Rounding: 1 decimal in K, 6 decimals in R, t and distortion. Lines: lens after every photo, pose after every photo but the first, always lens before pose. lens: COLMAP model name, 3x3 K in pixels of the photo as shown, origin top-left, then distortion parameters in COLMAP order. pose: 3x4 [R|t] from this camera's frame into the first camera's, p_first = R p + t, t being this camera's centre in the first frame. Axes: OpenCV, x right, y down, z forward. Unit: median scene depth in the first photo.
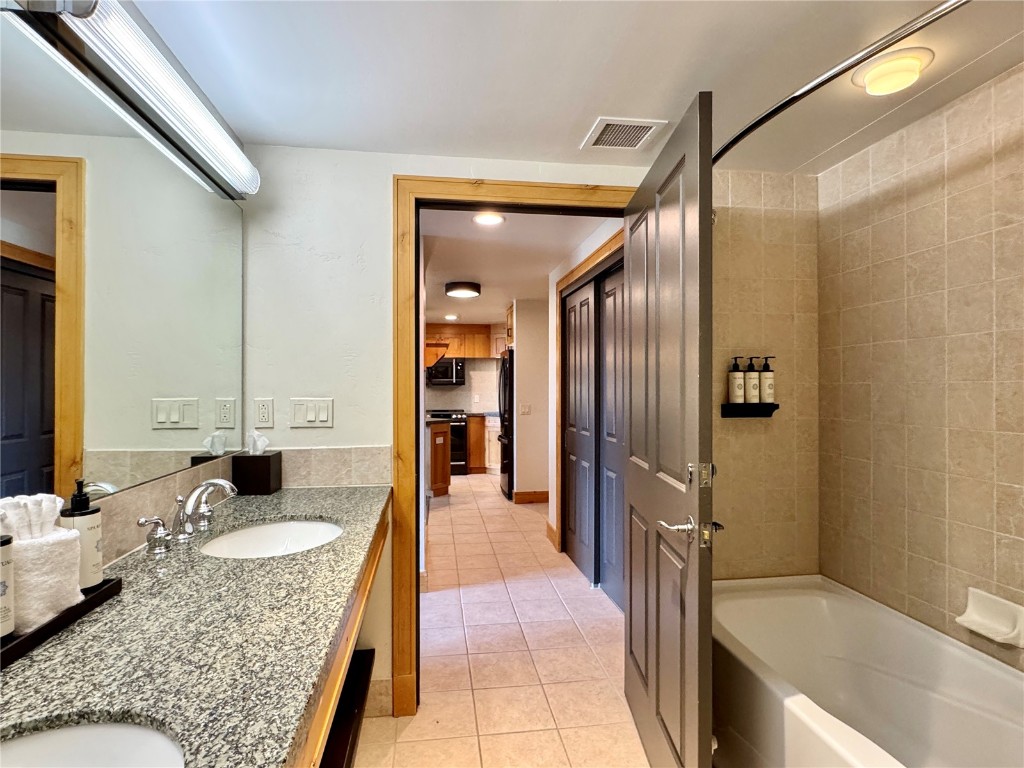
lens RADIAL K [[537.2, 0, 513.1], [0, 537.2, 382.4], [0, 0, 1]] dist [0.002309, 0.000014]
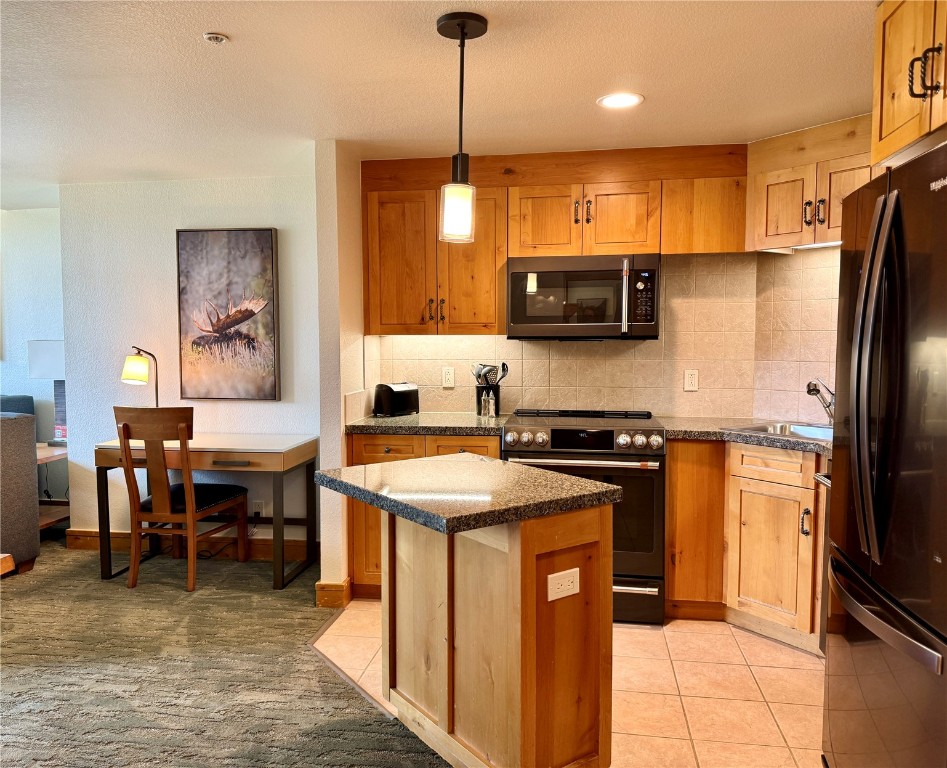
lens RADIAL K [[704.3, 0, 473.5], [0, 704.3, 390.2], [0, 0, 1]] dist [0.011591, -0.000624]
pose [[0.951772, 0.017453, -0.306310, -0.066239], [0.006344, 0.997048, 0.076523, 0.002204], [0.306741, -0.074776, 0.948851, 0.569245]]
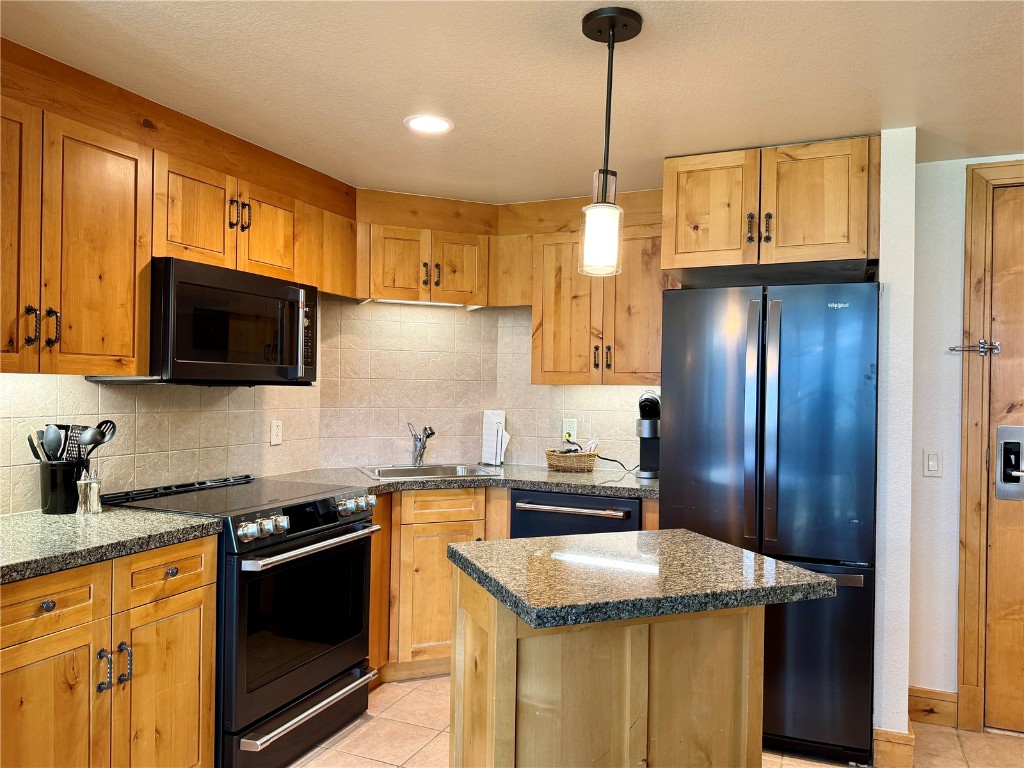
lens RADIAL K [[720.3, 0, 511.7], [0, 720.3, 388.0], [0, 0, 1]] dist [0.014466, -0.008204]
pose [[0.529159, 0.004582, 0.848510, -0.353644], [-0.019475, 0.999788, 0.006747, 0.001352], [-0.848299, -0.020095, 0.529136, 0.724757]]
